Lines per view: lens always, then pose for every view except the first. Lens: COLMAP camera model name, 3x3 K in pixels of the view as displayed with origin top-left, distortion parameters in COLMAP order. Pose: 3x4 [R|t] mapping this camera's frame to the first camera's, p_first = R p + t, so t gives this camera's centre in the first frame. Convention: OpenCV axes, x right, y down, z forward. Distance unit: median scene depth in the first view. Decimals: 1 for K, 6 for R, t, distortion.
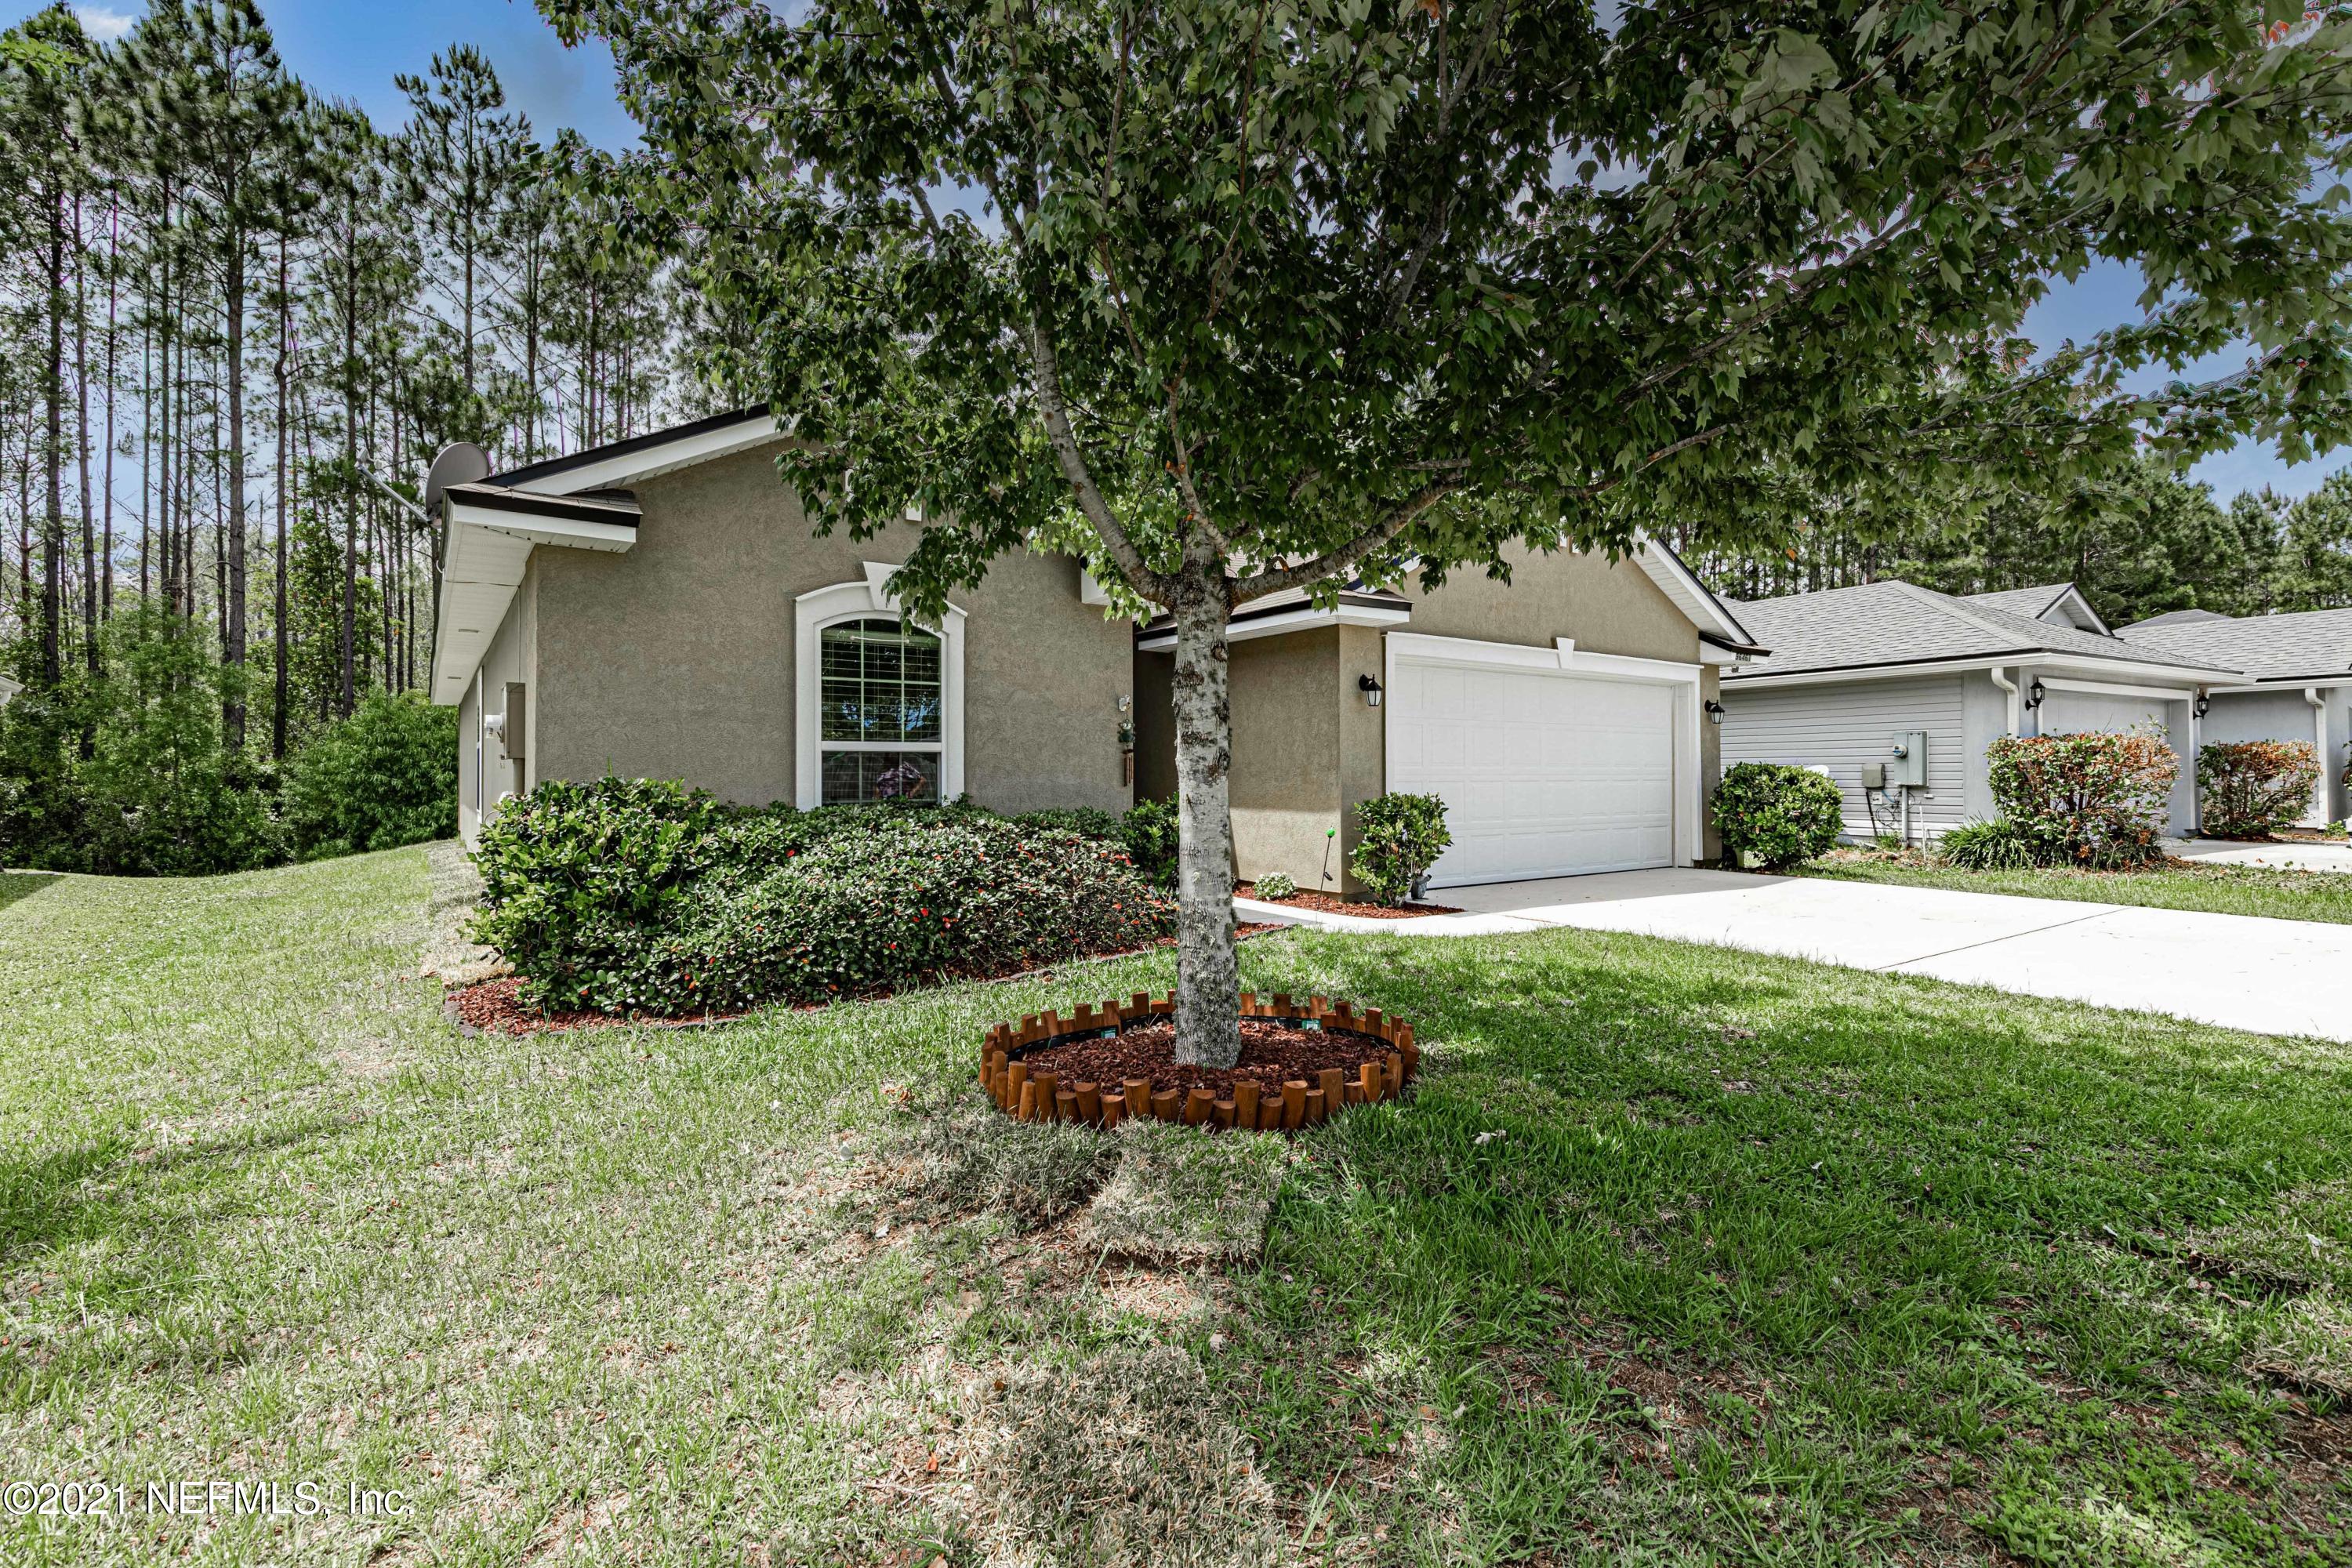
lens RADIAL K [[1077.8, 0, 1186.8], [0, 1077.8, 777.9], [0, 0, 1]] dist [0.008498, 0.000918]
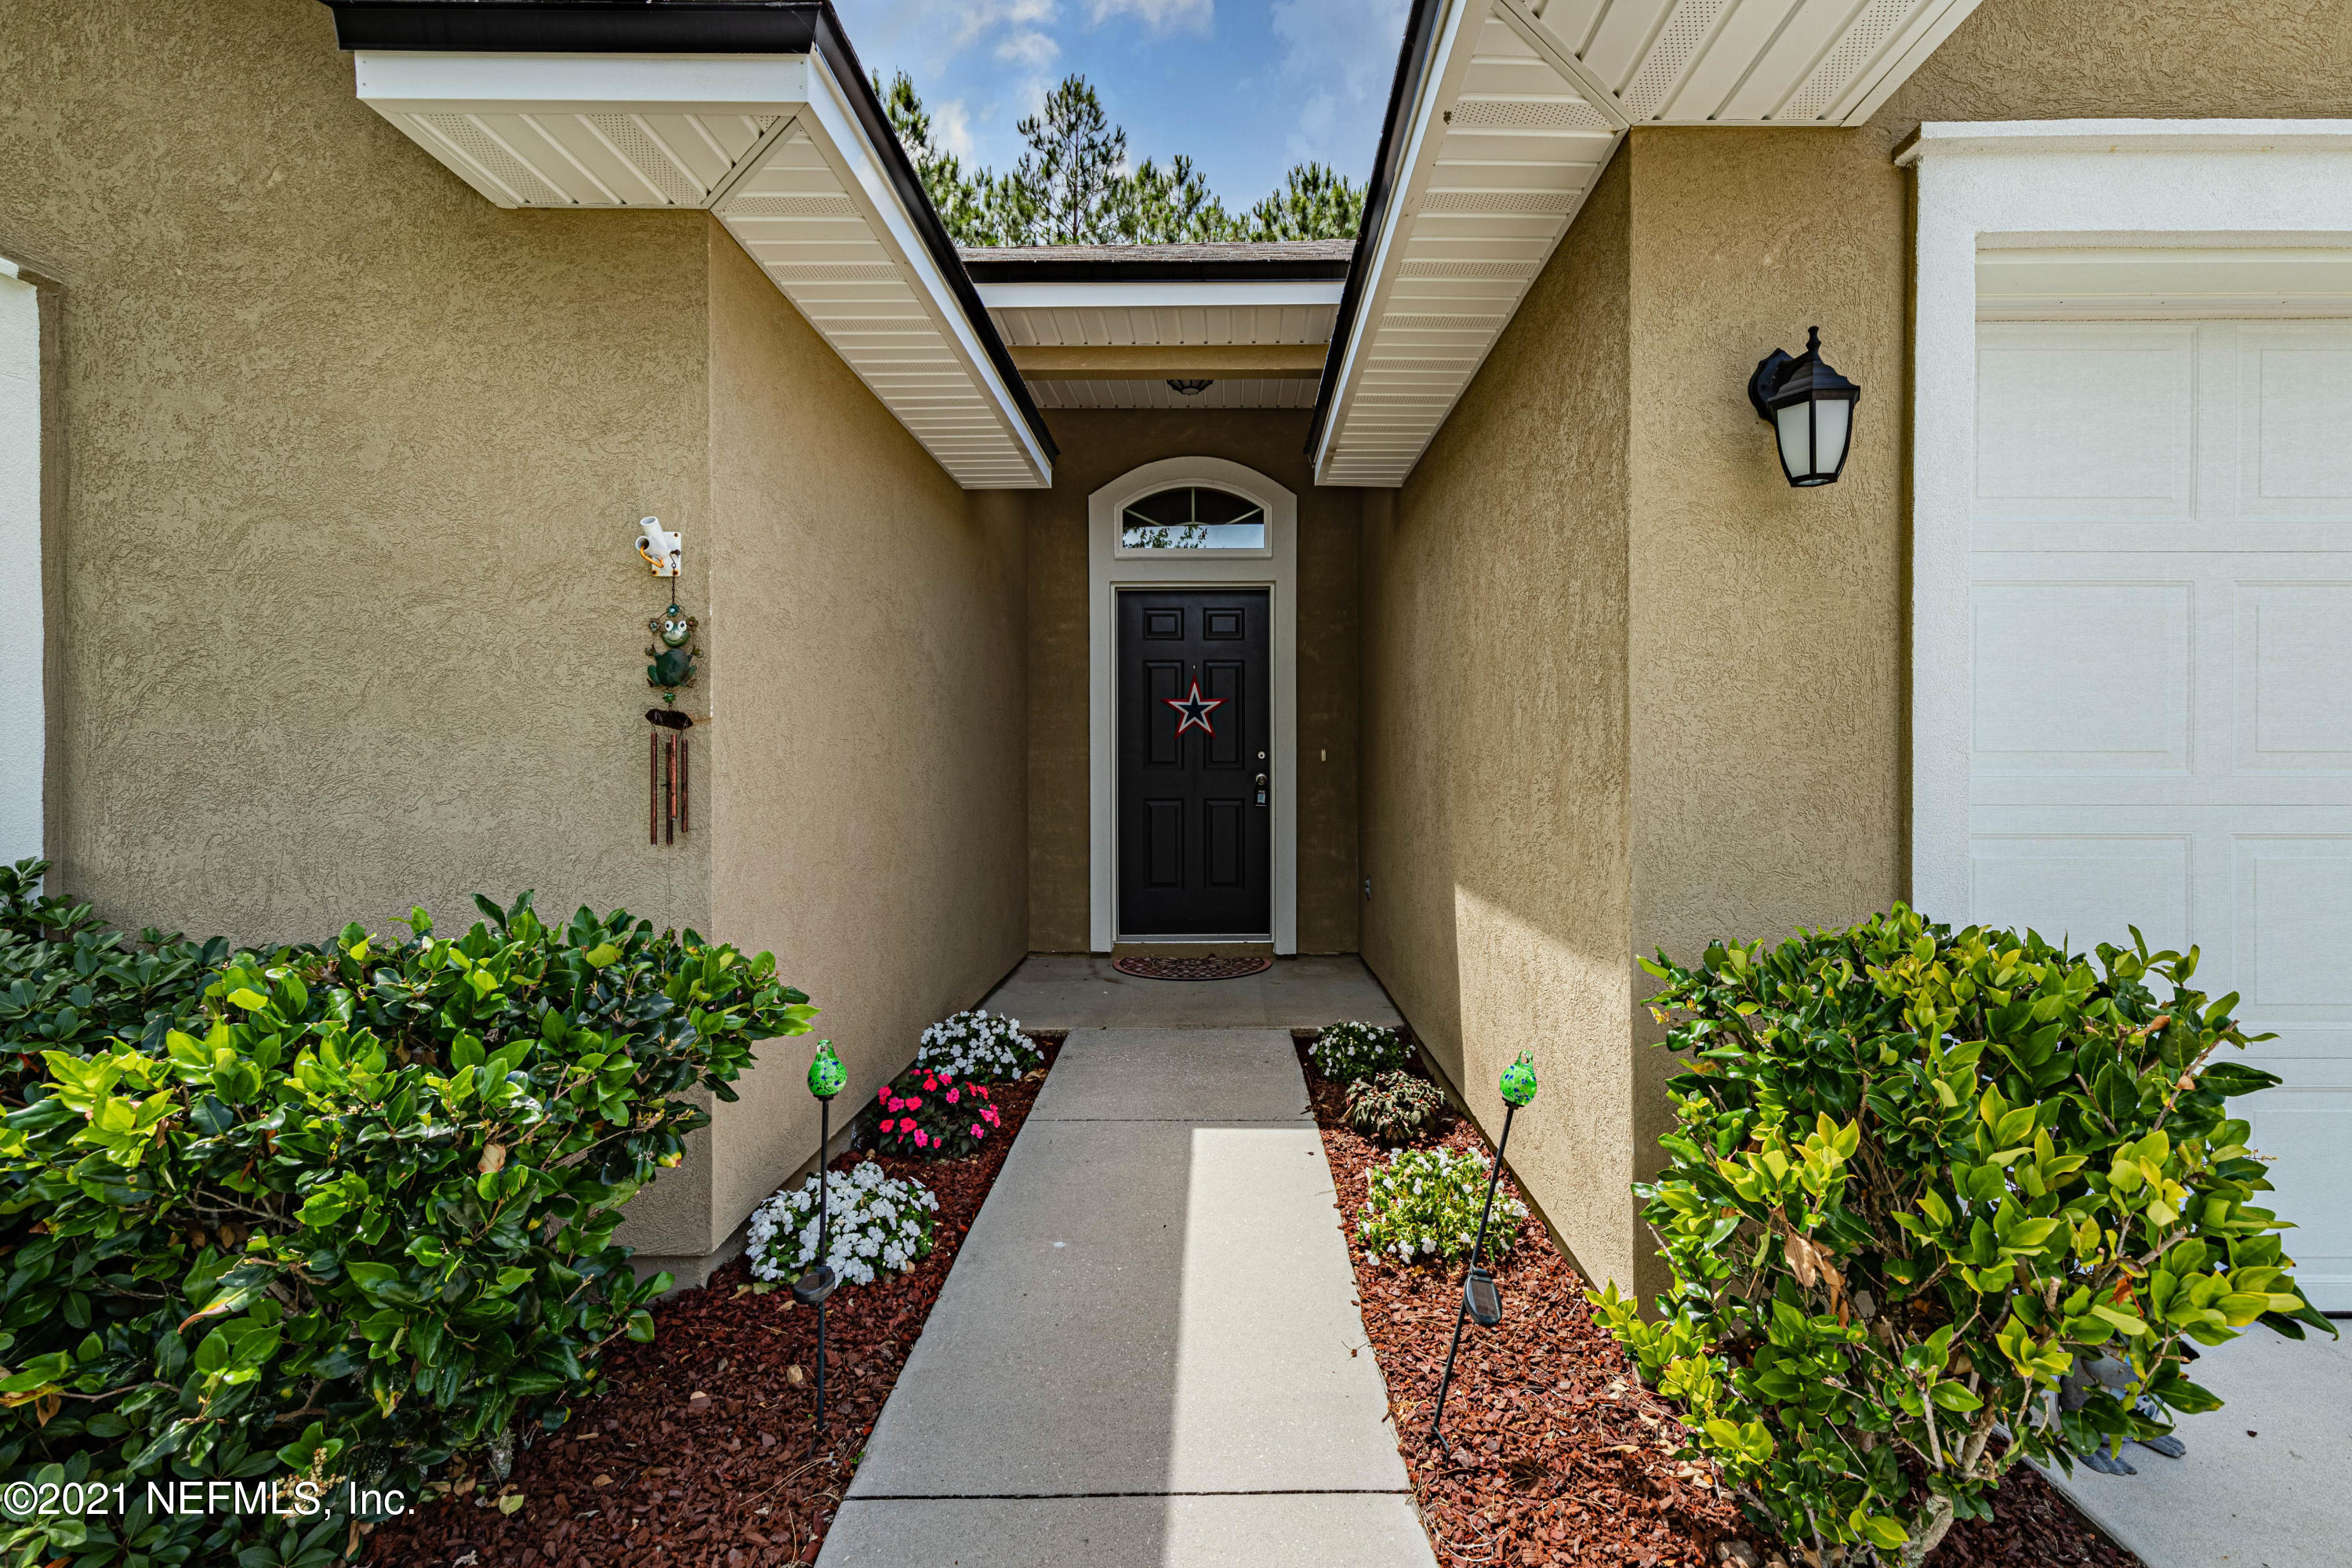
lens RADIAL K [[1077.8, 0, 1181.3], [0, 1077.8, 773.0], [0, 0, 1]] dist [0.008498, 0.000918]
pose [[0.800673, 0.008728, -0.599038, 0.213330], [-0.005083, 0.999957, 0.007776, -0.012262], [0.599080, -0.003181, 0.800683, 0.806331]]
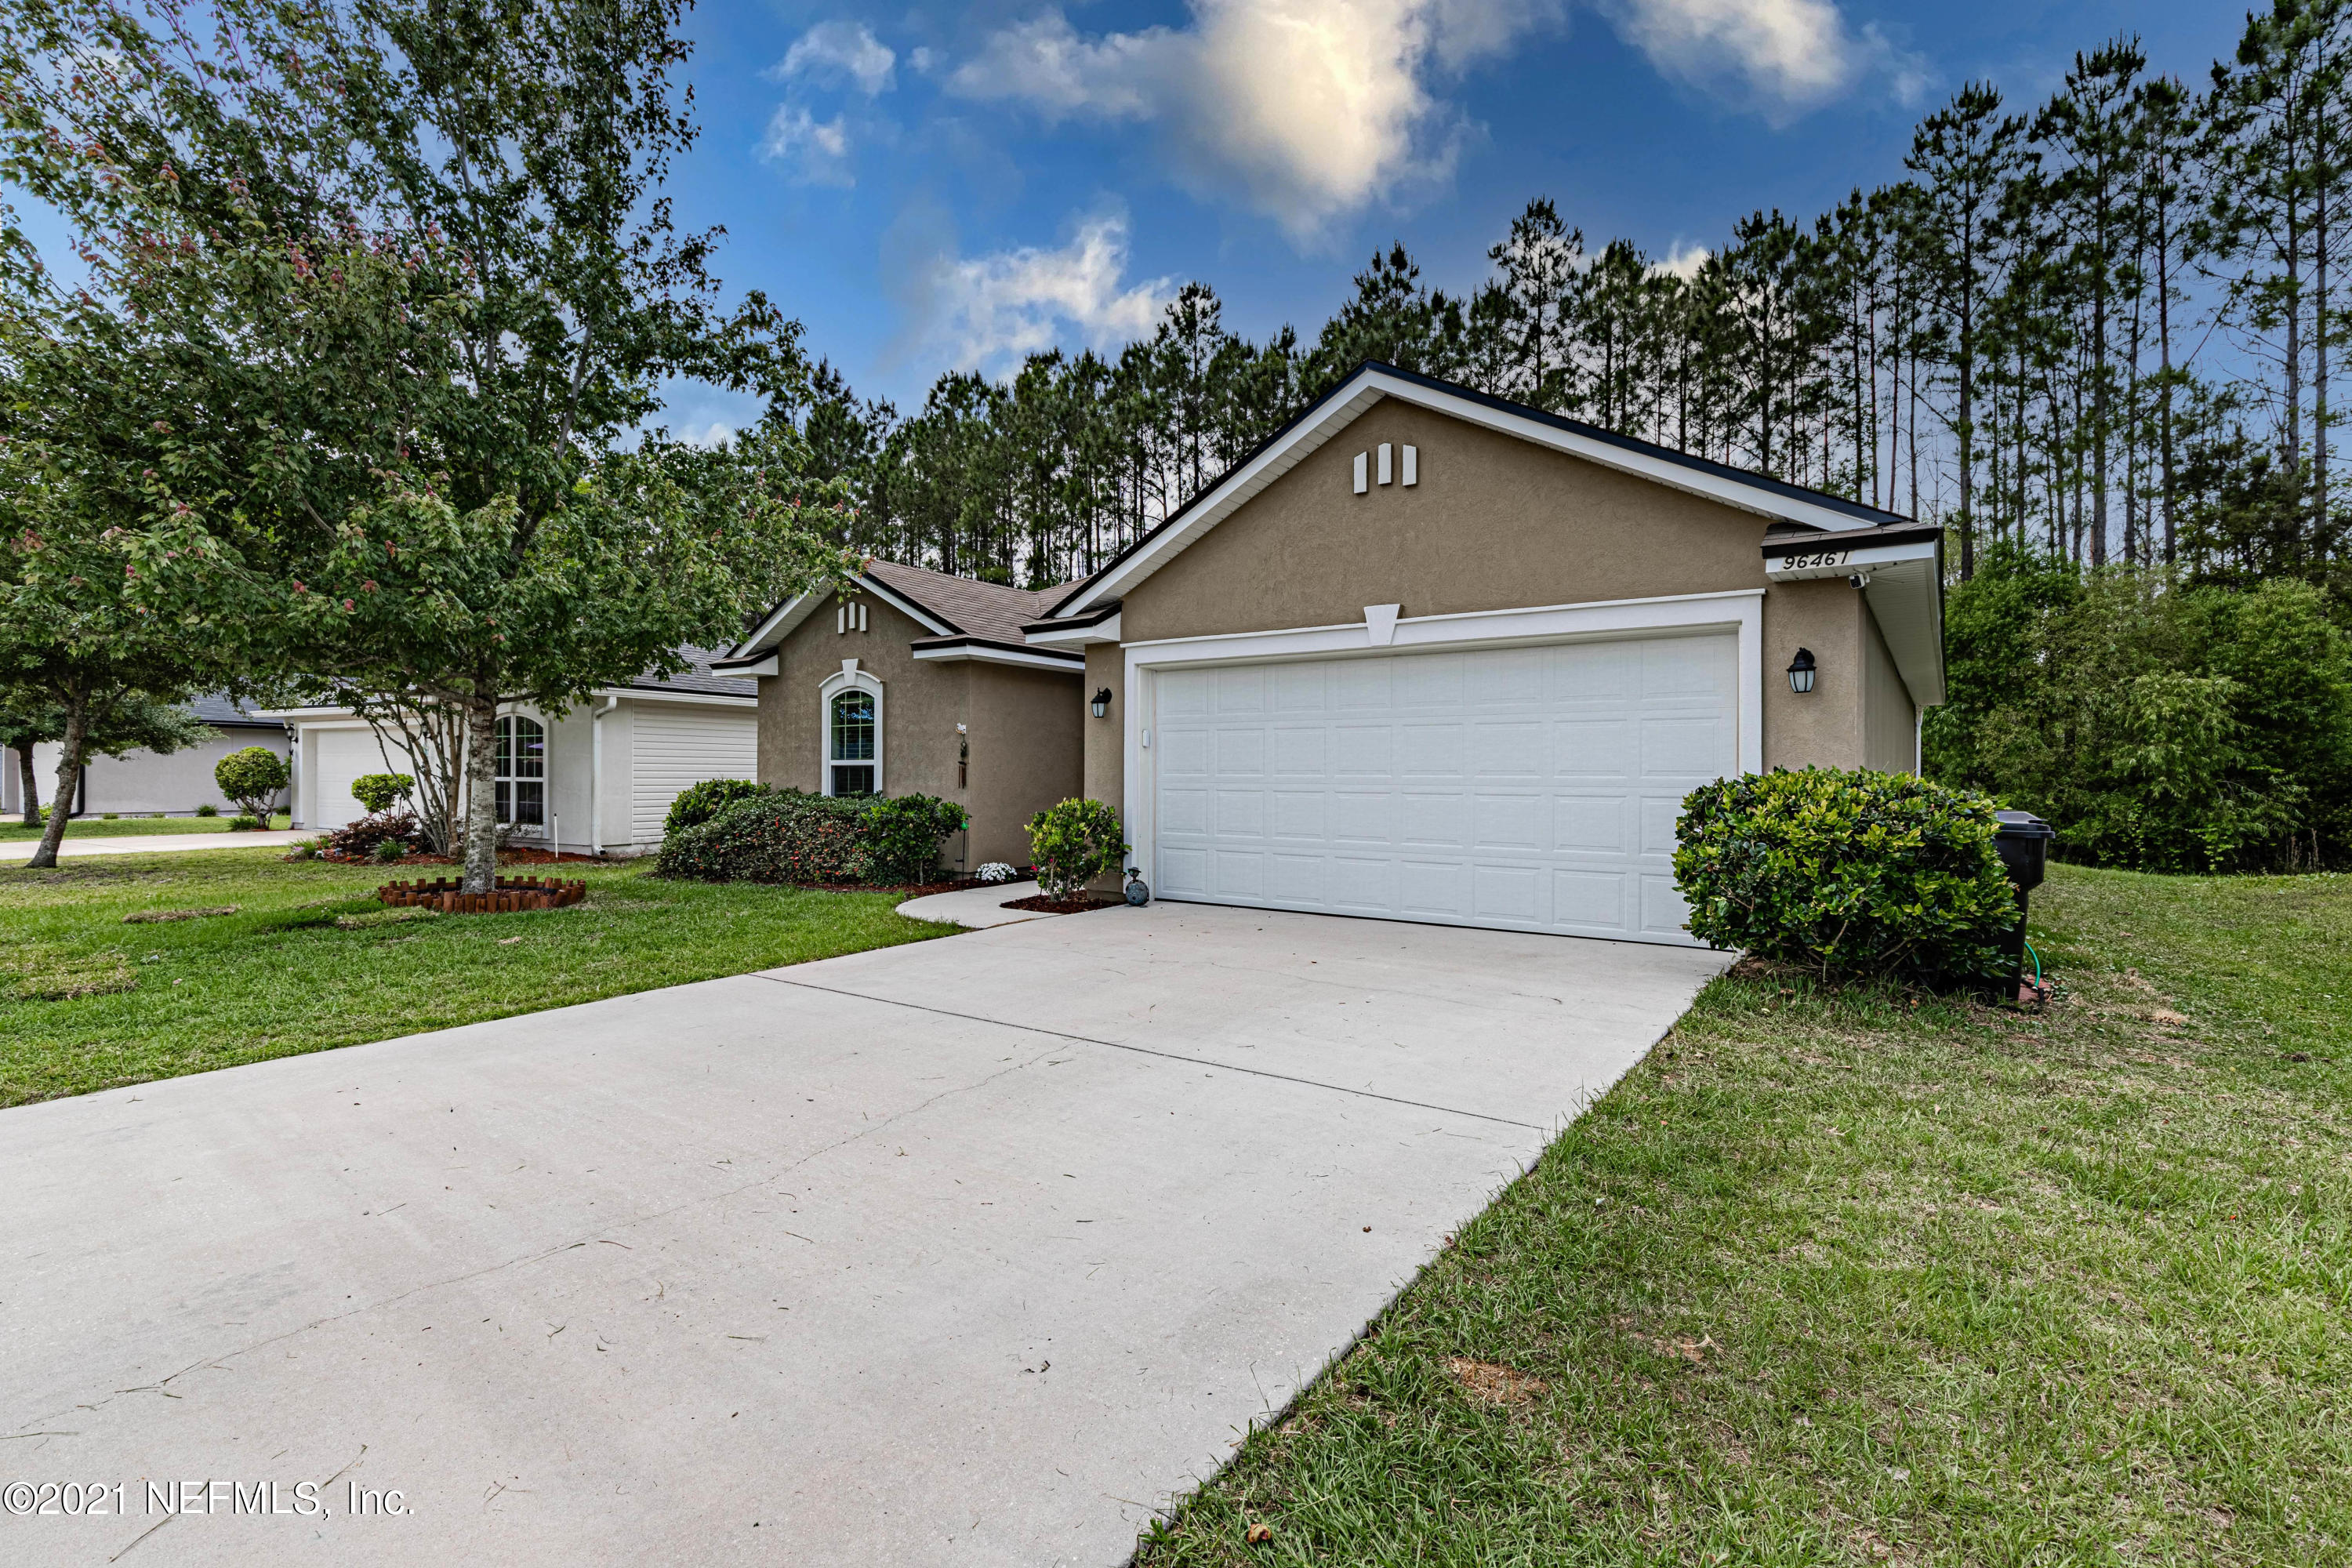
lens RADIAL K [[1077.8, 0, 1159.6], [0, 1077.8, 771.5], [0, 0, 1]] dist [0.008498, 0.000918]
pose [[0.308820, -0.001308, -0.951119, 1.276644], [-0.008569, 0.999955, -0.004157, -0.009769], [0.951082, 0.009434, 0.308795, 0.771518]]
